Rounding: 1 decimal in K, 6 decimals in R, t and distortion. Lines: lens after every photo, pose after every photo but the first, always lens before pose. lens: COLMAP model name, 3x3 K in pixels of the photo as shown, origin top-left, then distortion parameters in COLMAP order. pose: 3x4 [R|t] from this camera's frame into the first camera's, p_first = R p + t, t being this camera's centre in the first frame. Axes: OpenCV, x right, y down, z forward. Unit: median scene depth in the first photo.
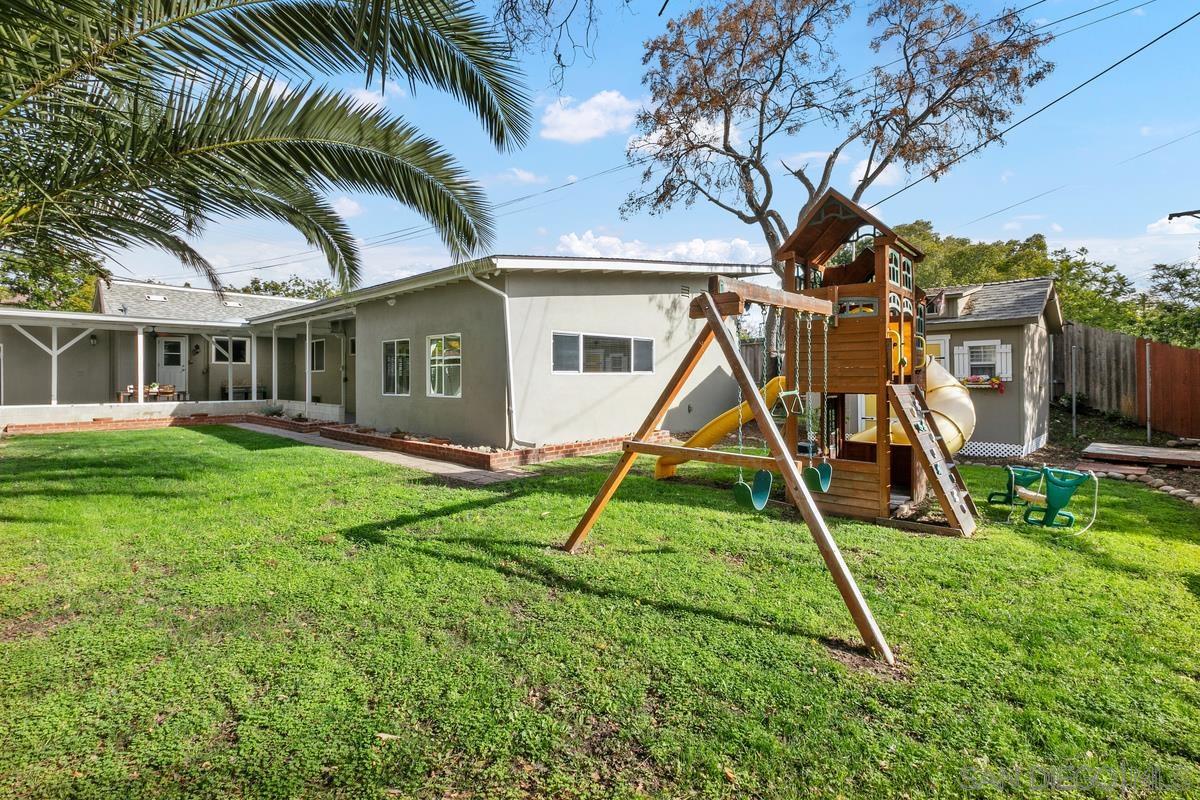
lens RADIAL K [[562.0, 0, 595.4], [0, 562.0, 399.5], [0, 0, 1]] dist [-0.000341, -0.000010]
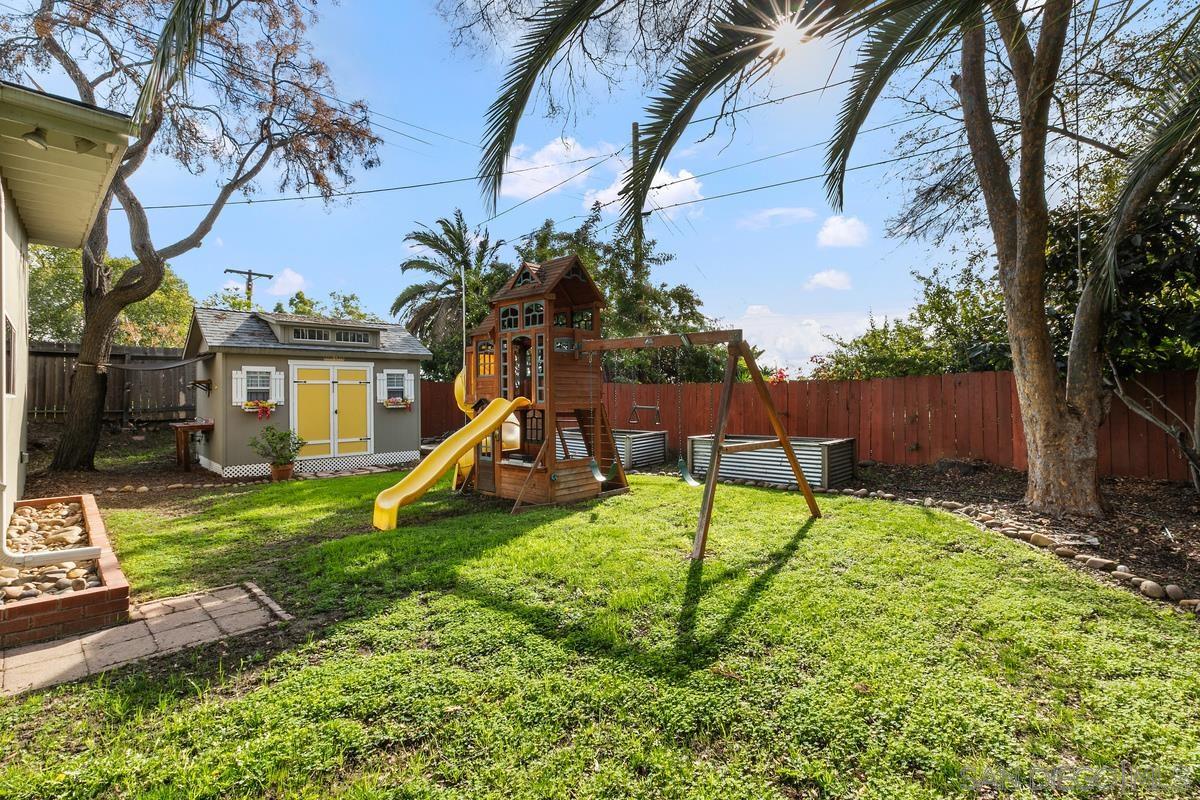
lens RADIAL K [[562.0, 0, 595.4], [0, 562.0, 399.5], [0, 0, 1]] dist [-0.000341, -0.000010]
pose [[-0.024332, 0.000056, 0.999704, -0.539726], [0.049139, 0.998791, 0.001140, -0.019364], [-0.998496, 0.049152, -0.024305, 0.590444]]
